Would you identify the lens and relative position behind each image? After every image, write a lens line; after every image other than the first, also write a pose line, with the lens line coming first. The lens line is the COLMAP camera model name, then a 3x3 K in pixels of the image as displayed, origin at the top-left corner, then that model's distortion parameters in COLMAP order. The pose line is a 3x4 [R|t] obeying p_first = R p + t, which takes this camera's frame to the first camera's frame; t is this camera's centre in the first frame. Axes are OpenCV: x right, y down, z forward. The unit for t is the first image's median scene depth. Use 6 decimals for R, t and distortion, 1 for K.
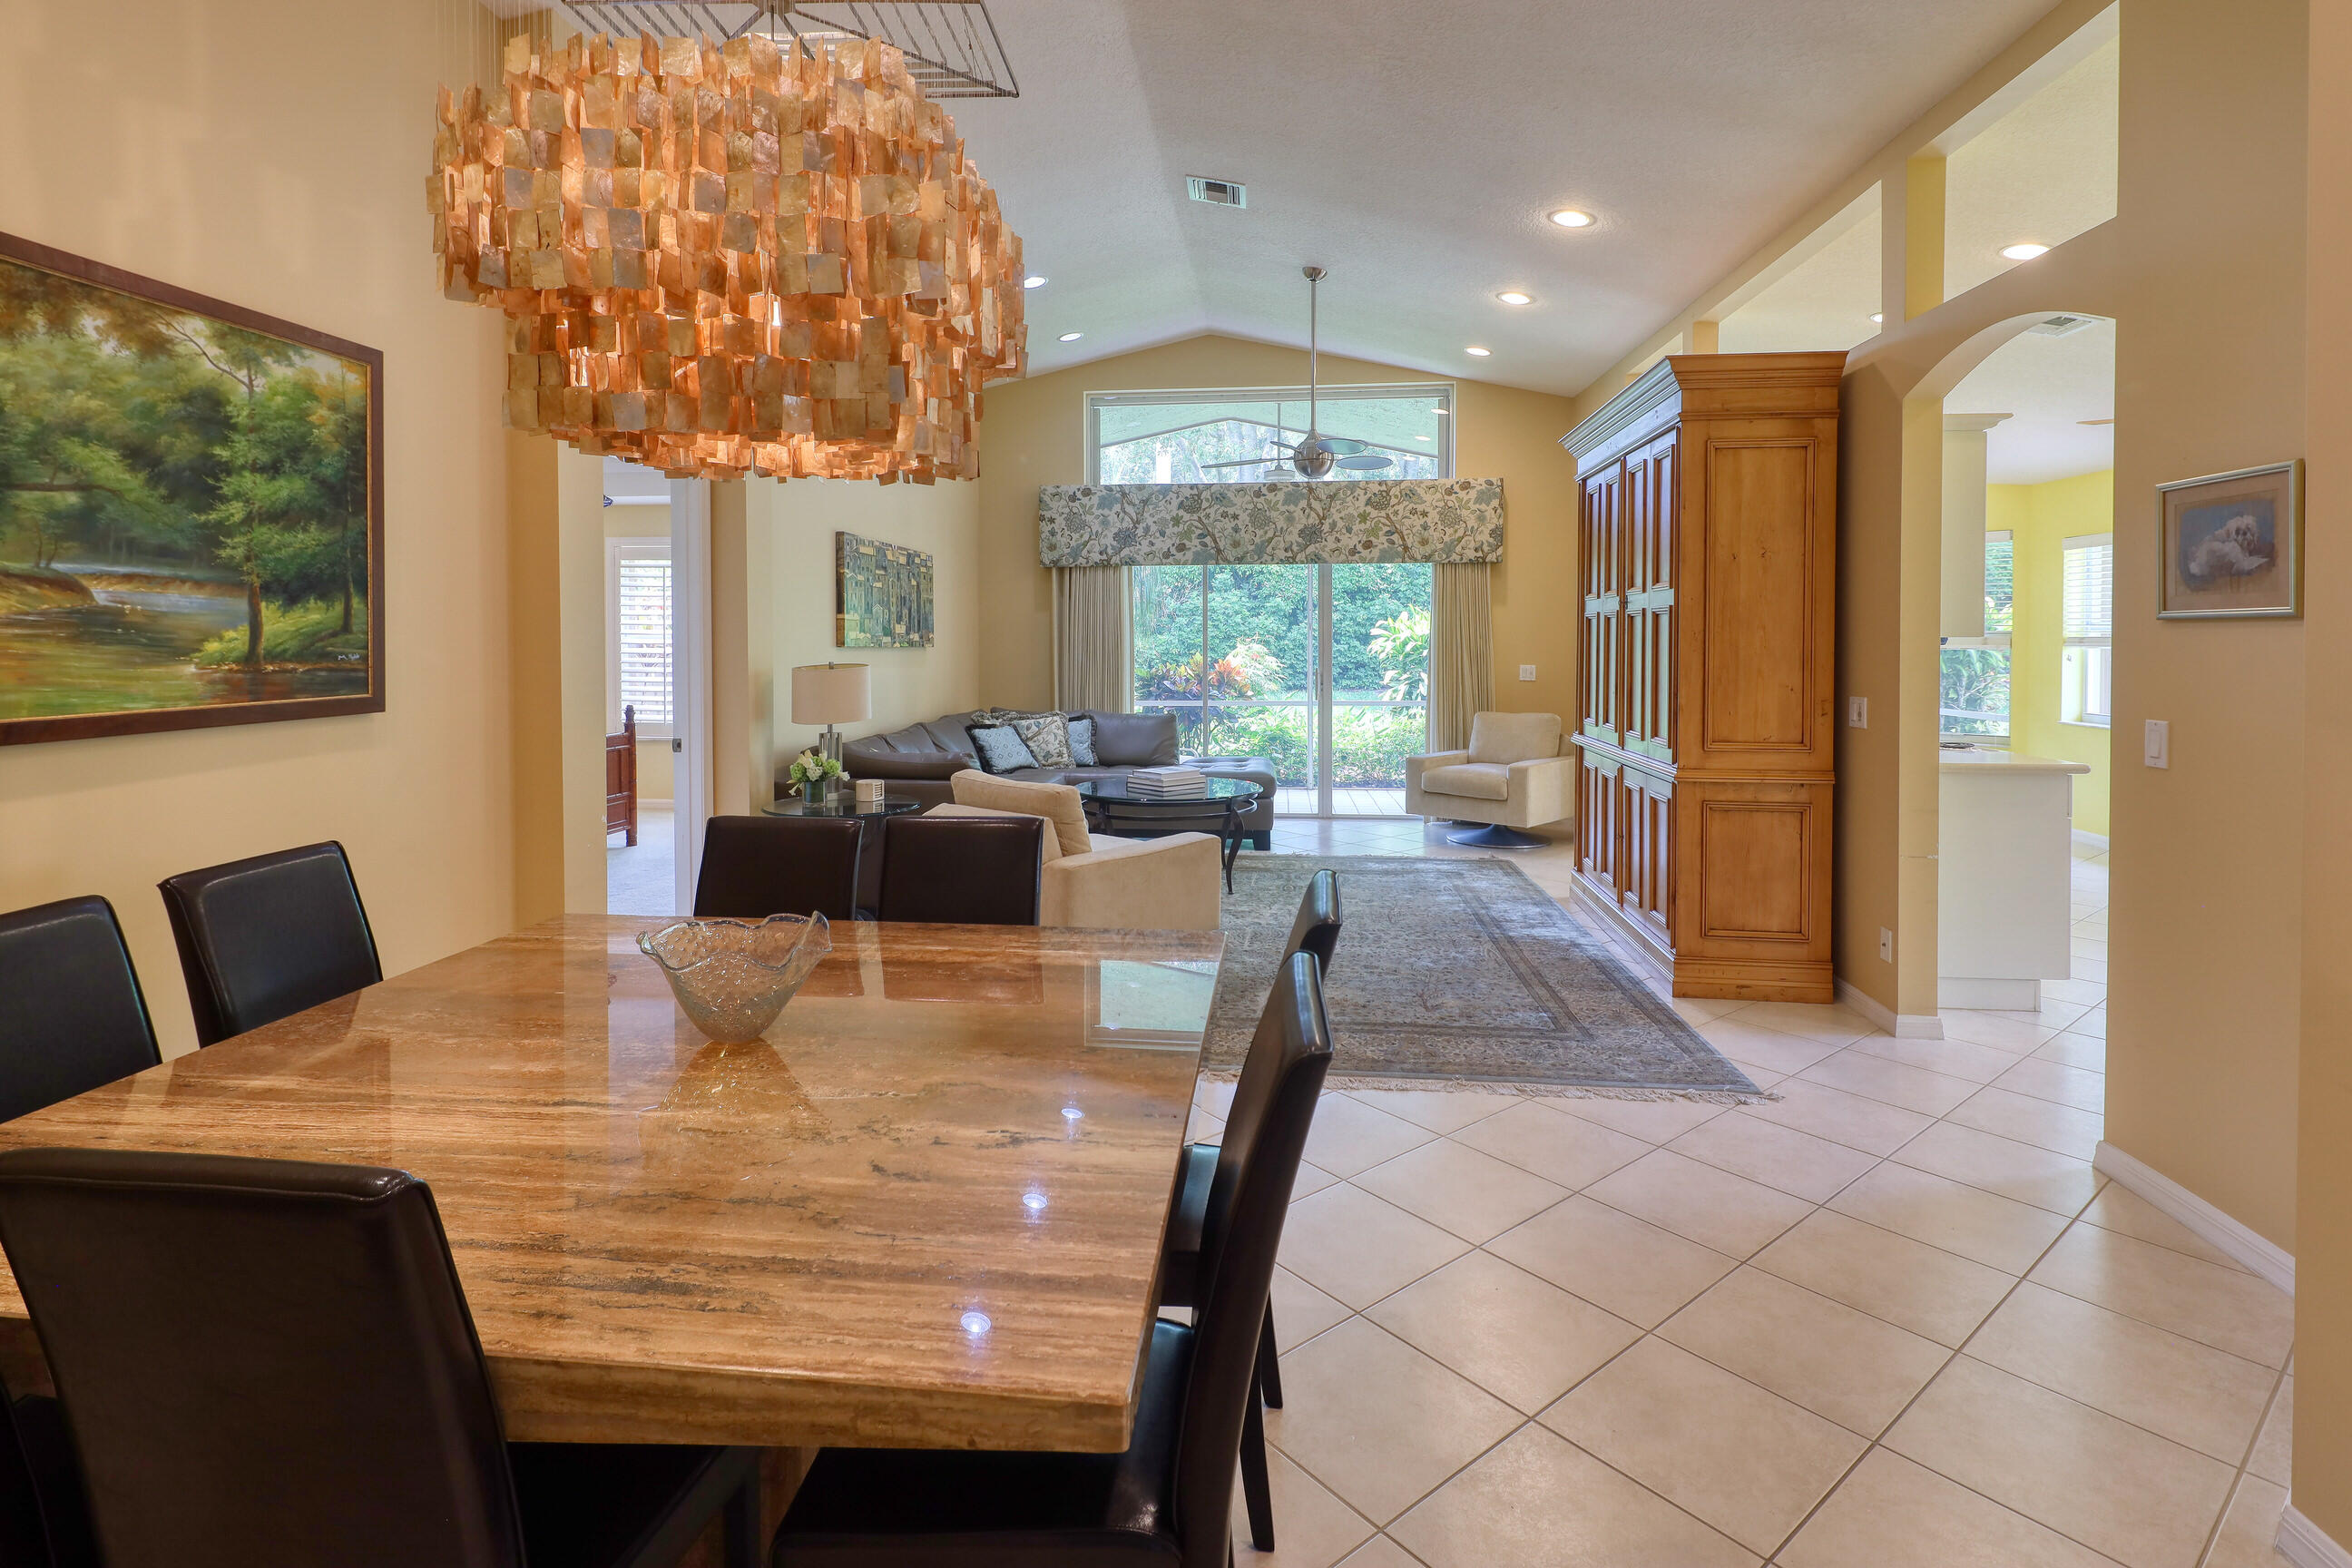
lens RADIAL K [[1146.3, 0, 1158.6], [0, 1146.3, 658.3], [0, 0, 1]] dist [0.012485, -0.006641]
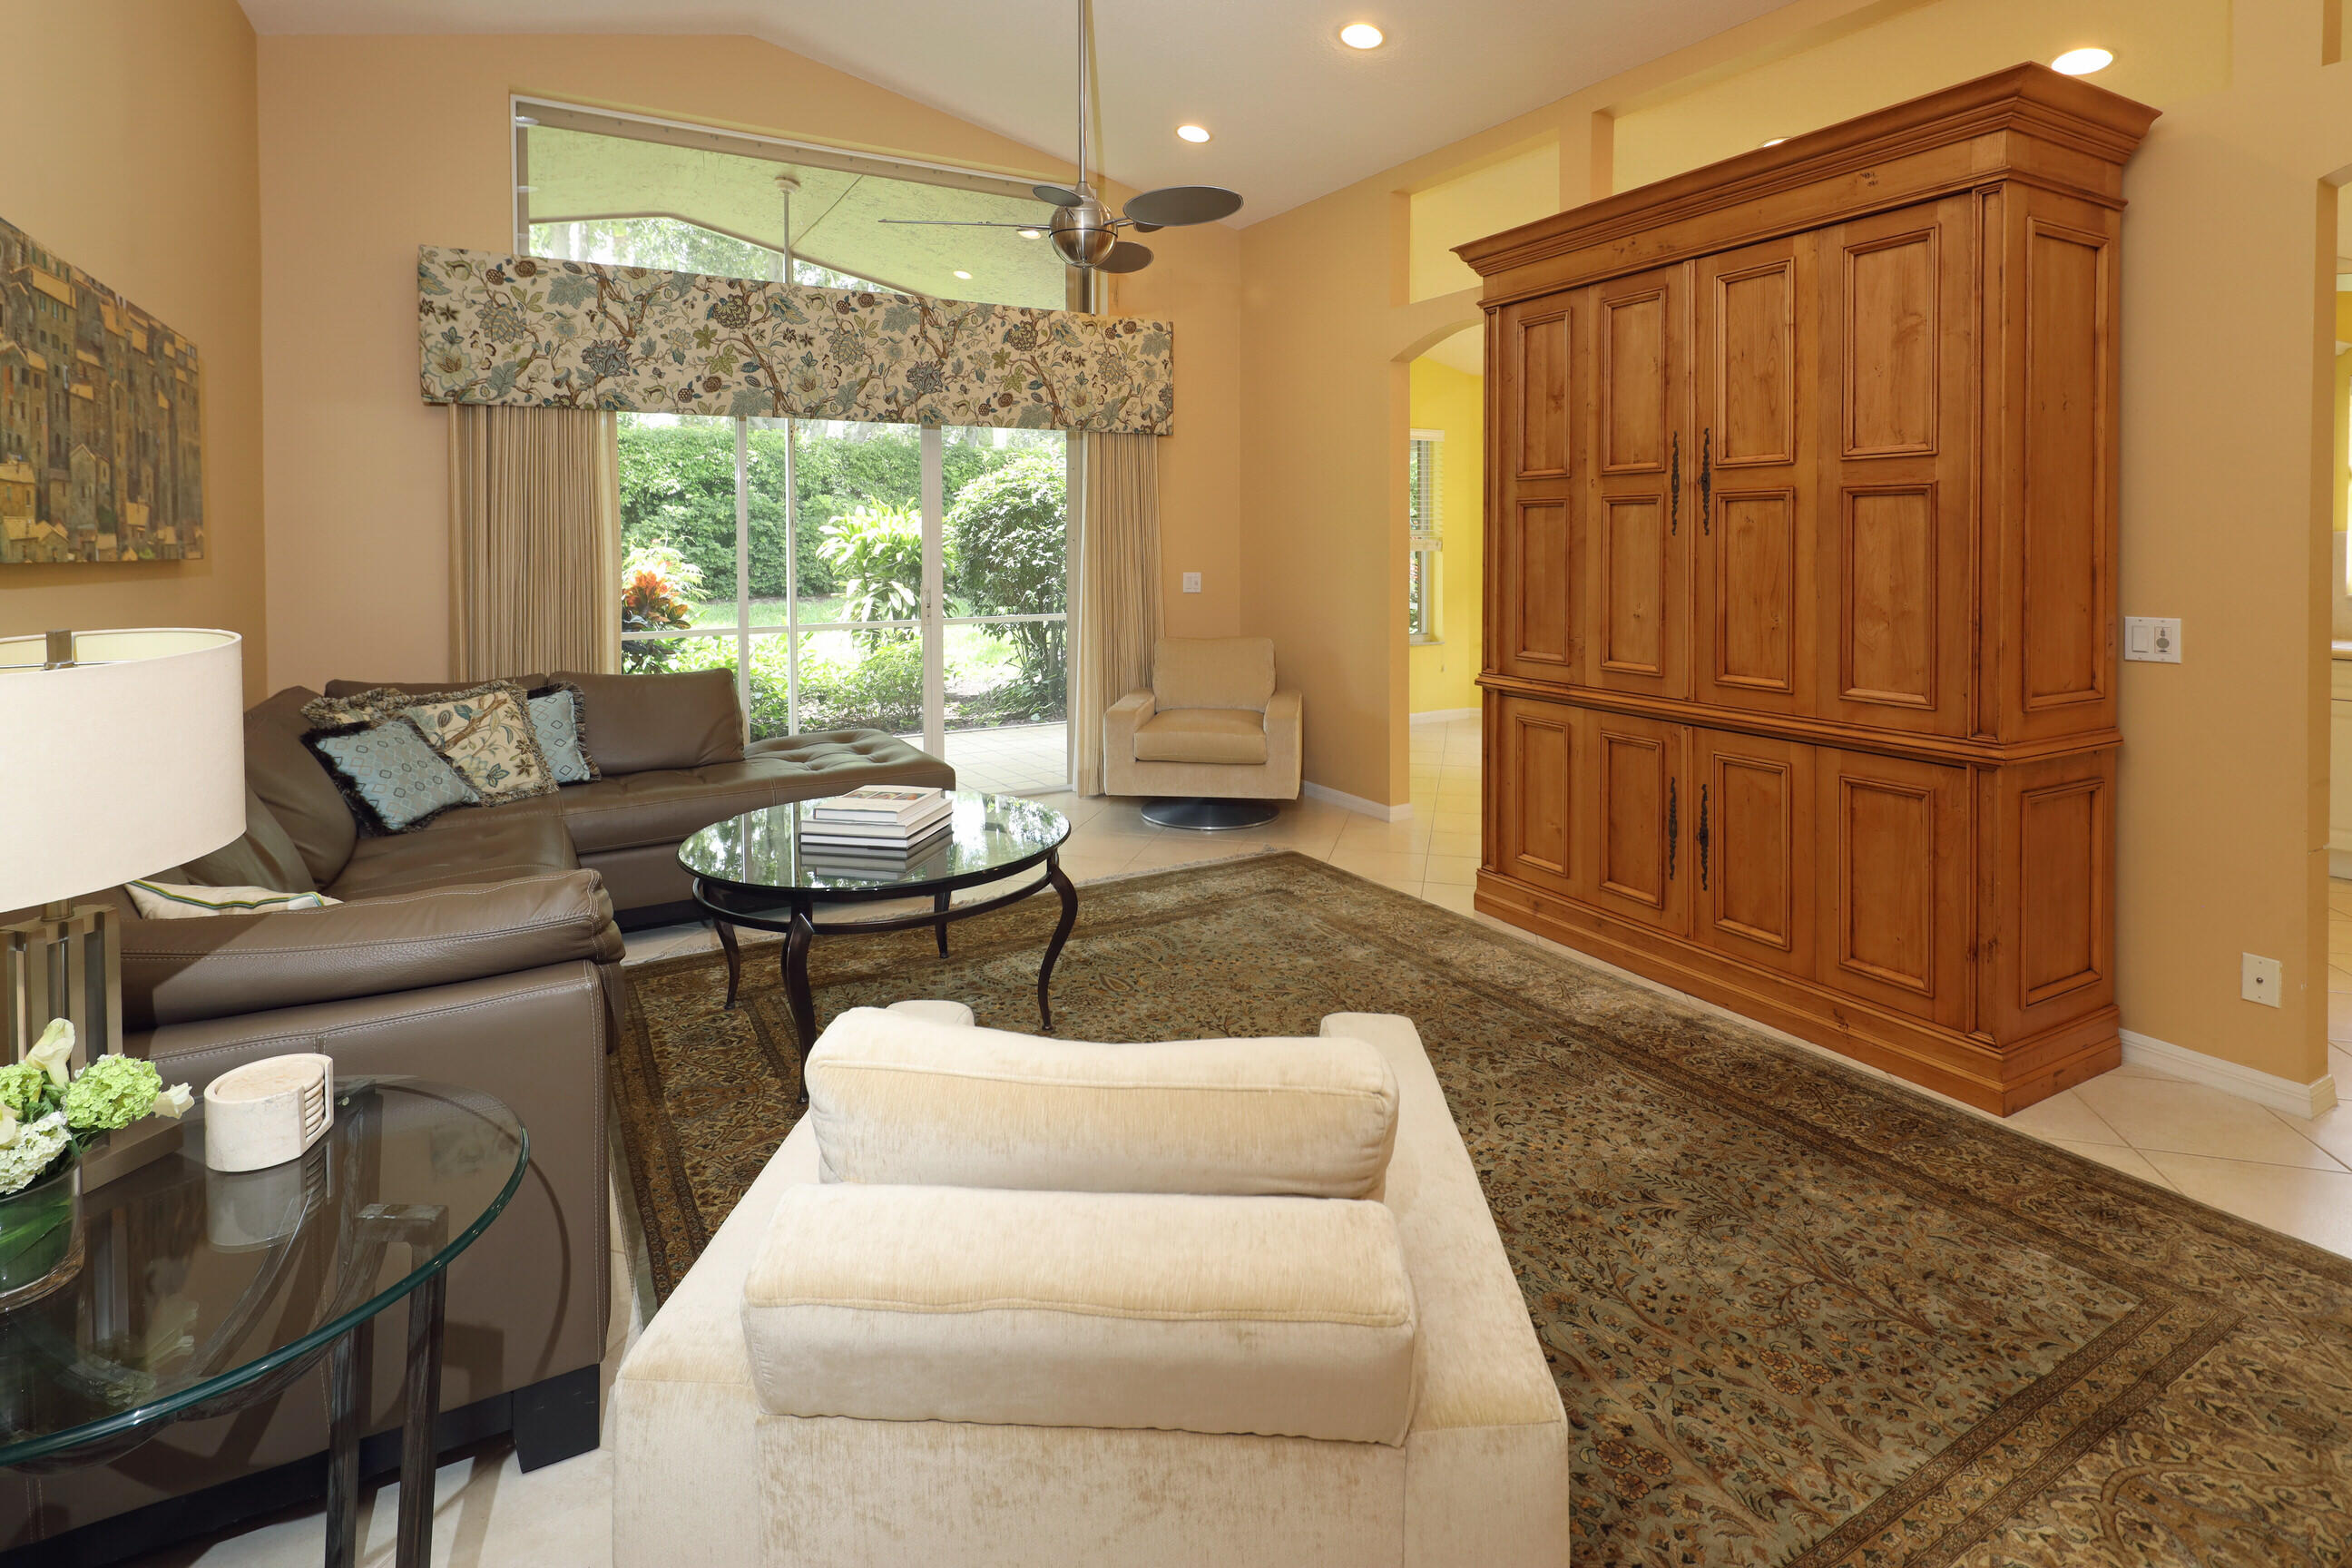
lens RADIAL K [[1146.3, 0, 1155.4], [0, 1146.3, 555.0], [0, 0, 1]] dist [0.012485, -0.006641]
pose [[0.811998, -0.010986, 0.583557, -0.249233], [0.013309, 0.999911, 0.000305, -0.010719], [-0.583508, 0.007519, 0.812072, 0.690504]]
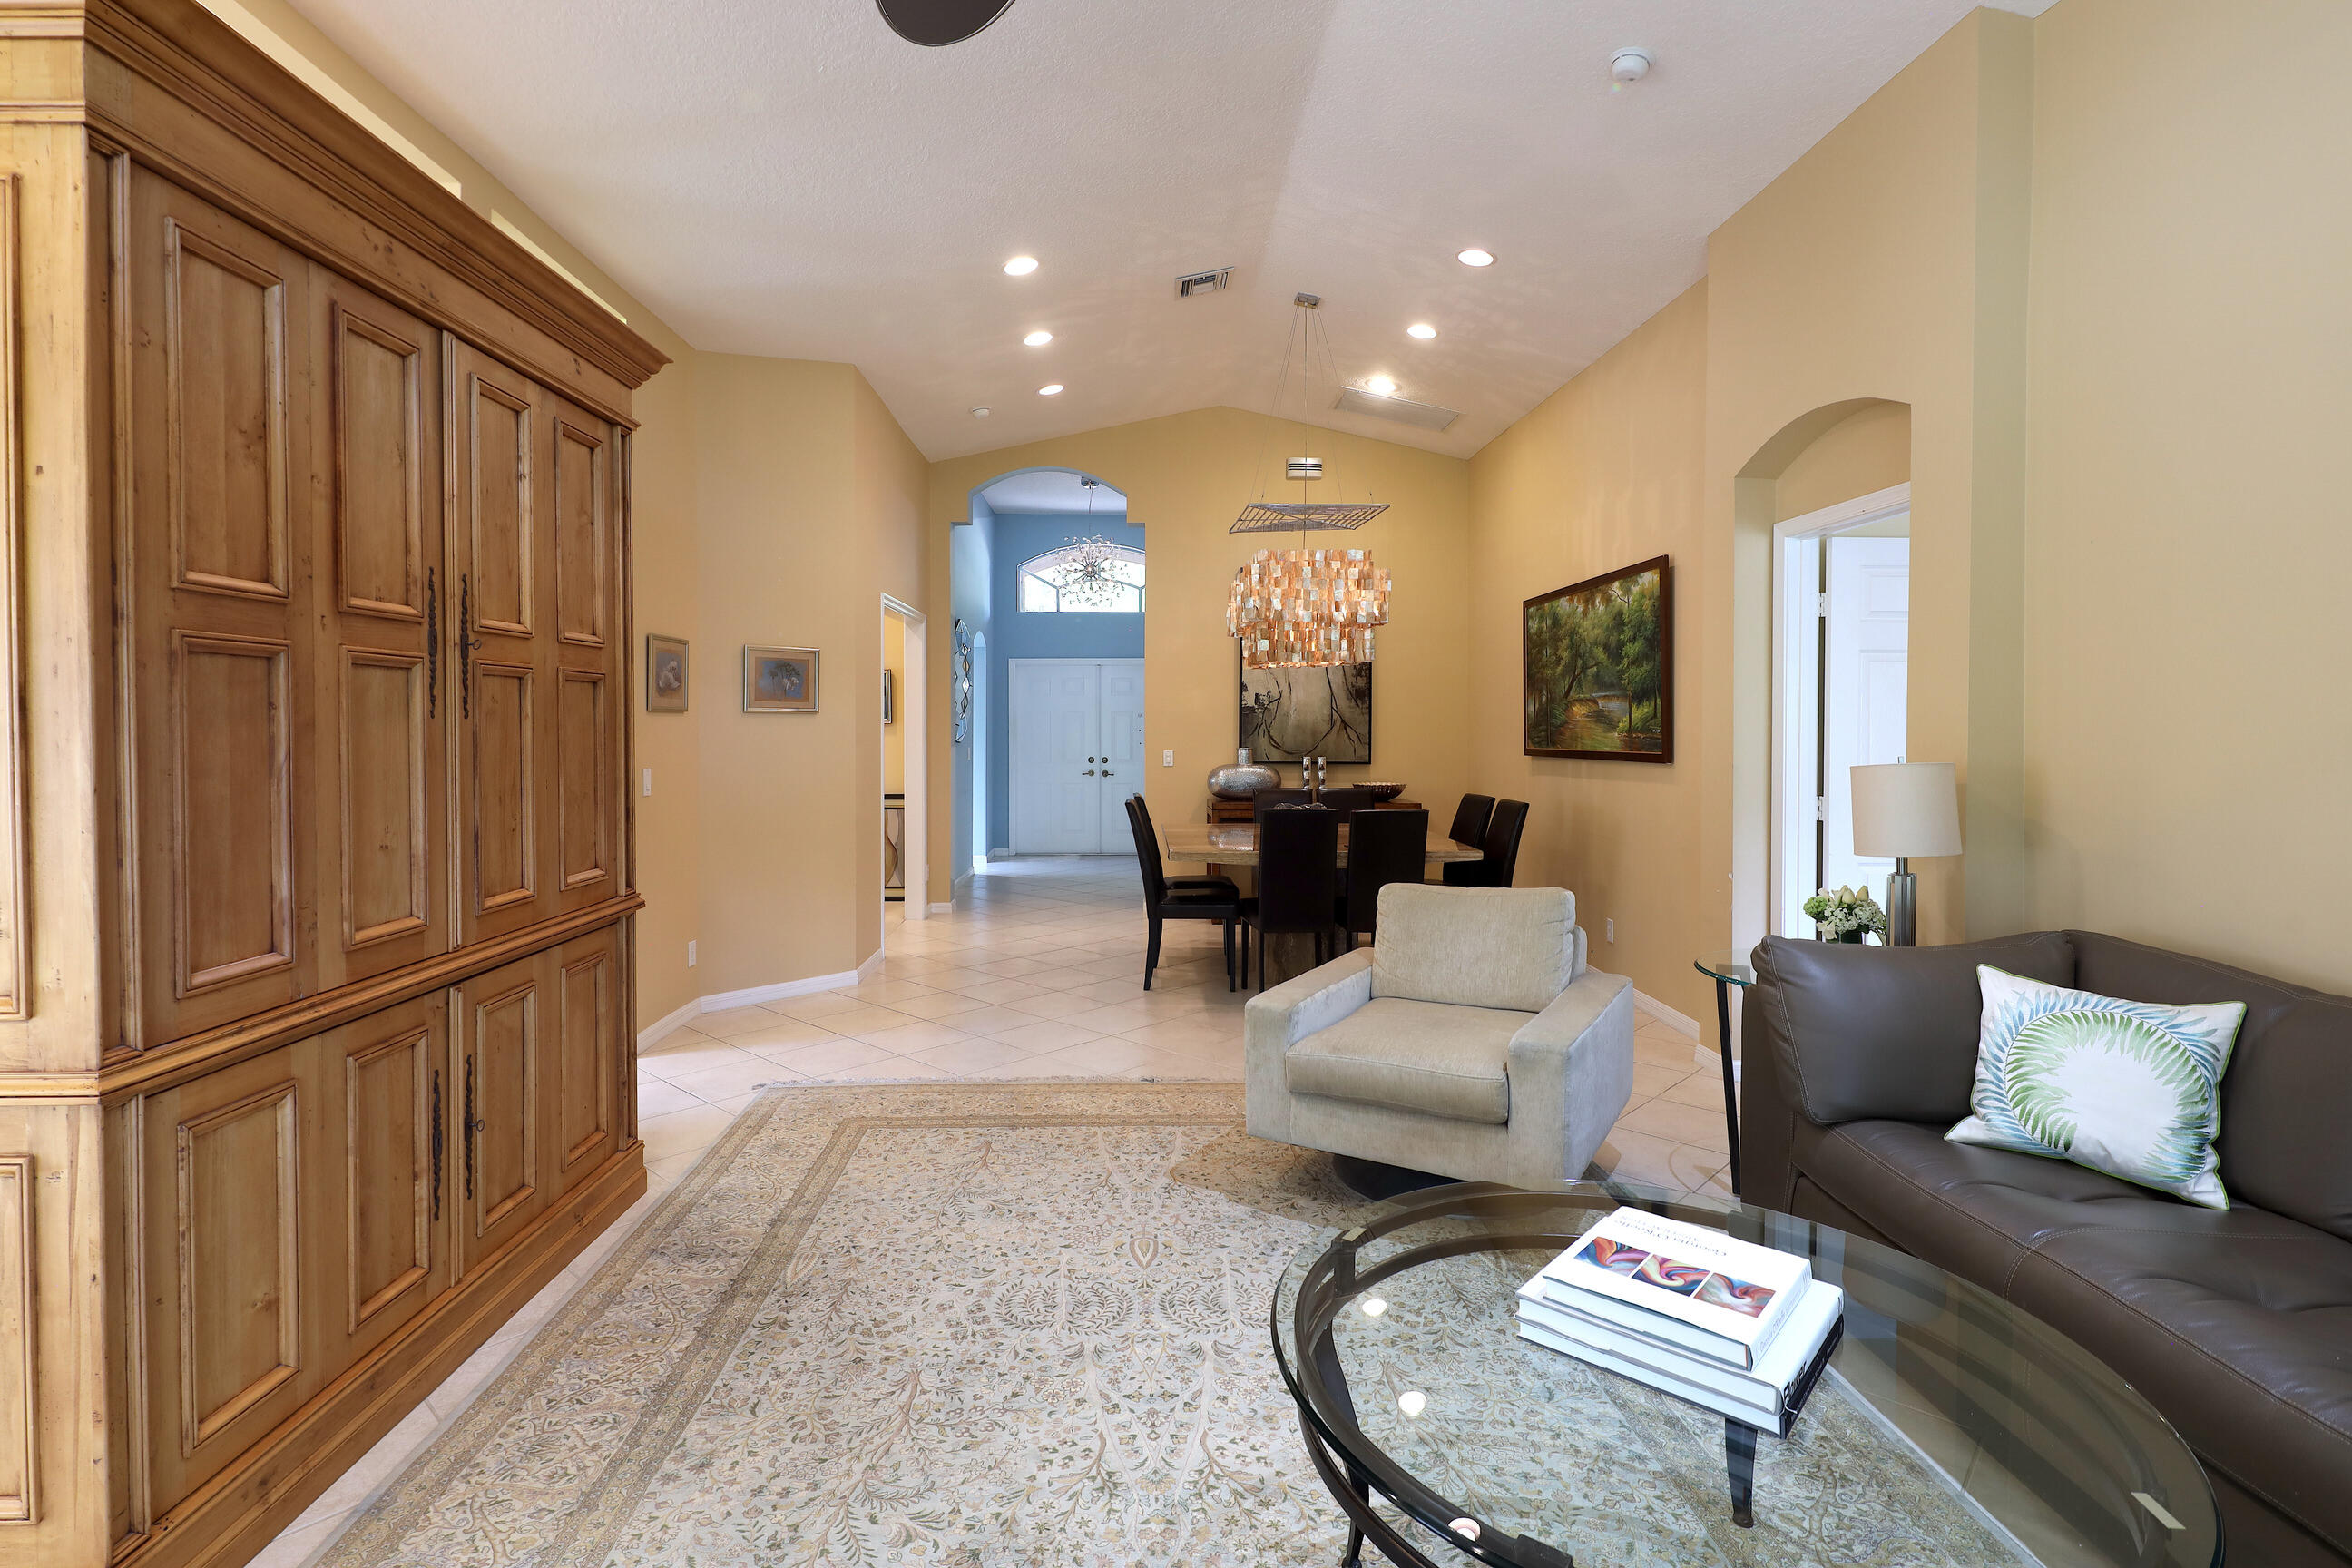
lens RADIAL K [[1146.3, 0, 1157.8], [0, 1146.3, 734.1], [0, 0, 1]] dist [0.012485, -0.006641]
pose [[-0.991074, 0.001472, -0.133306, 0.193125], [-0.002061, 0.999650, 0.026365, -0.025782], [0.133298, 0.026404, -0.990724, 1.622034]]
